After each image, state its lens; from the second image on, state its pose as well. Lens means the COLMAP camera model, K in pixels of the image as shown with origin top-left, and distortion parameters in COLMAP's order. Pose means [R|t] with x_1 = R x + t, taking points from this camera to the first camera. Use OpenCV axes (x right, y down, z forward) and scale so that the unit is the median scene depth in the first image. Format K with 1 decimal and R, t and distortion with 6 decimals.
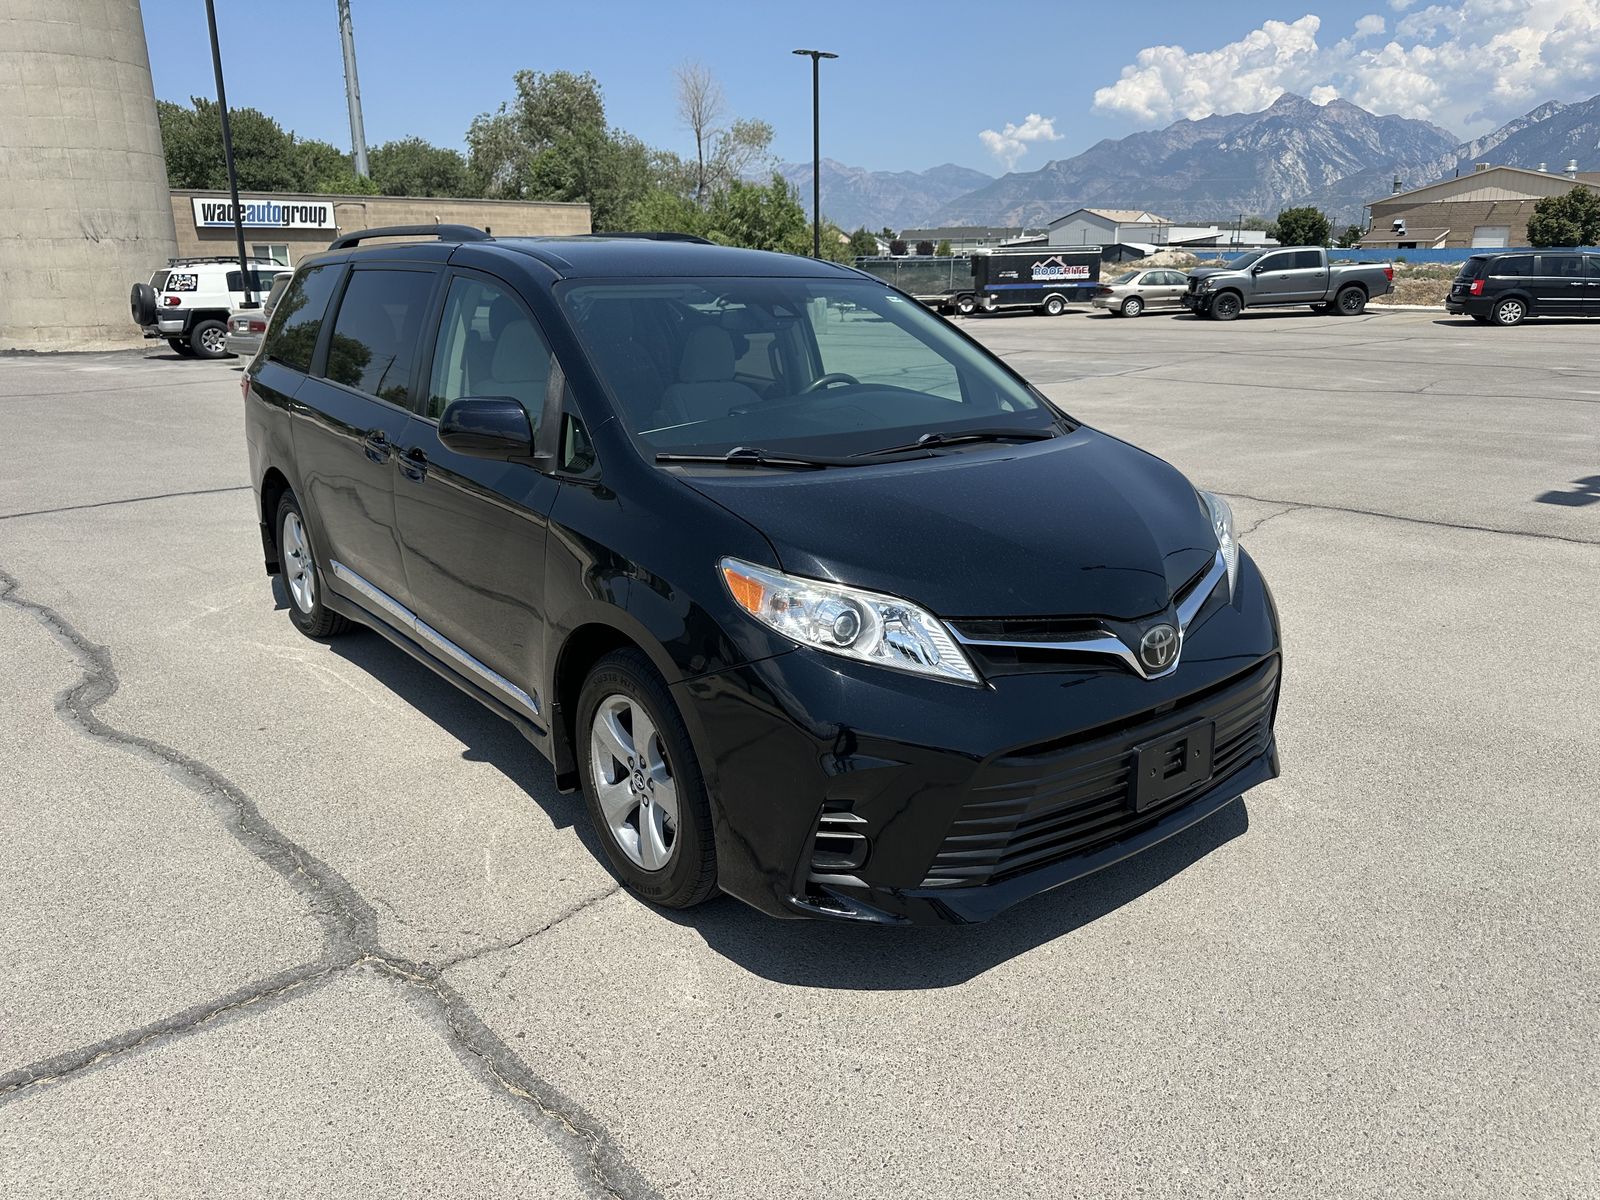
lens RADIAL K [[1109.0, 0, 799.1], [0, 1109.0, 594.5], [0, 0, 1]] dist [-0.002845, -0.009975]
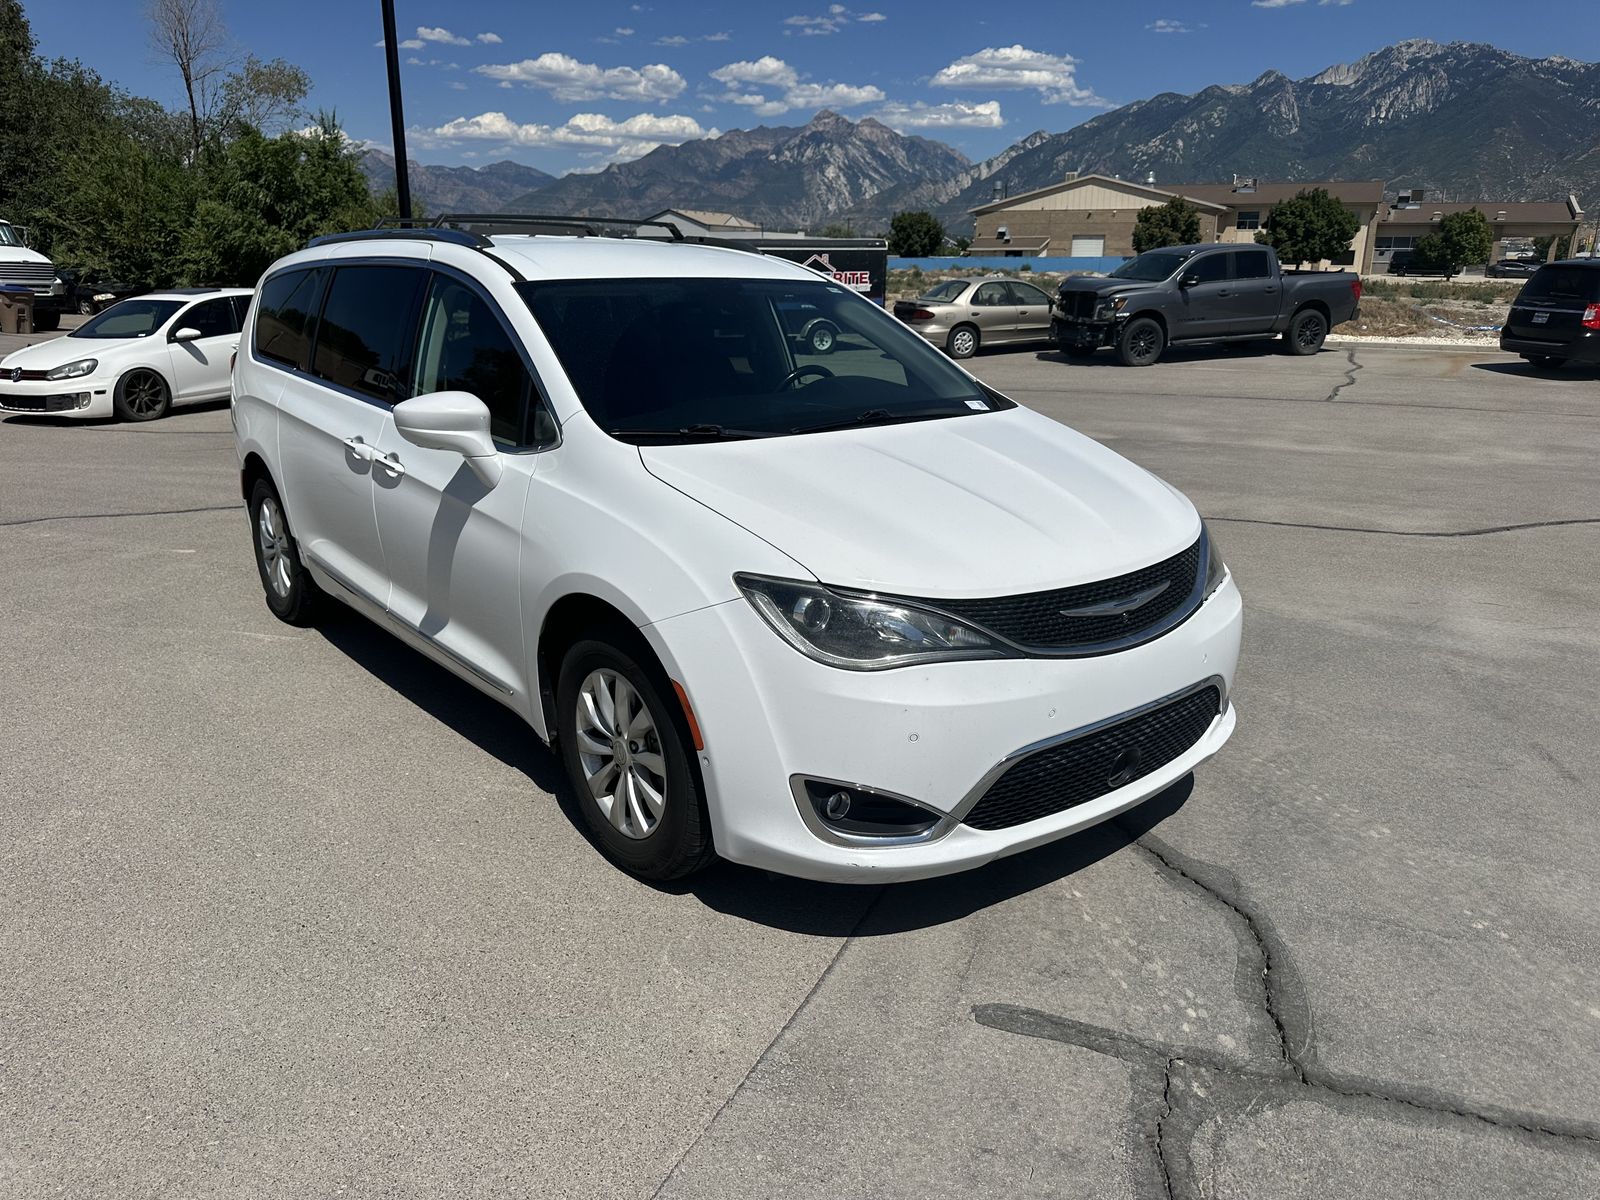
lens RADIAL K [[1083.8, 0, 795.2], [0, 1083.8, 608.7], [0, 0, 1]] dist [0.056468, -0.072296]
pose [[0.933080, -0.090597, 0.348072, -0.000988], [0.085500, 0.995886, 0.030011, -0.028851], [-0.349359, 0.001758, 0.936987, 0.098386]]
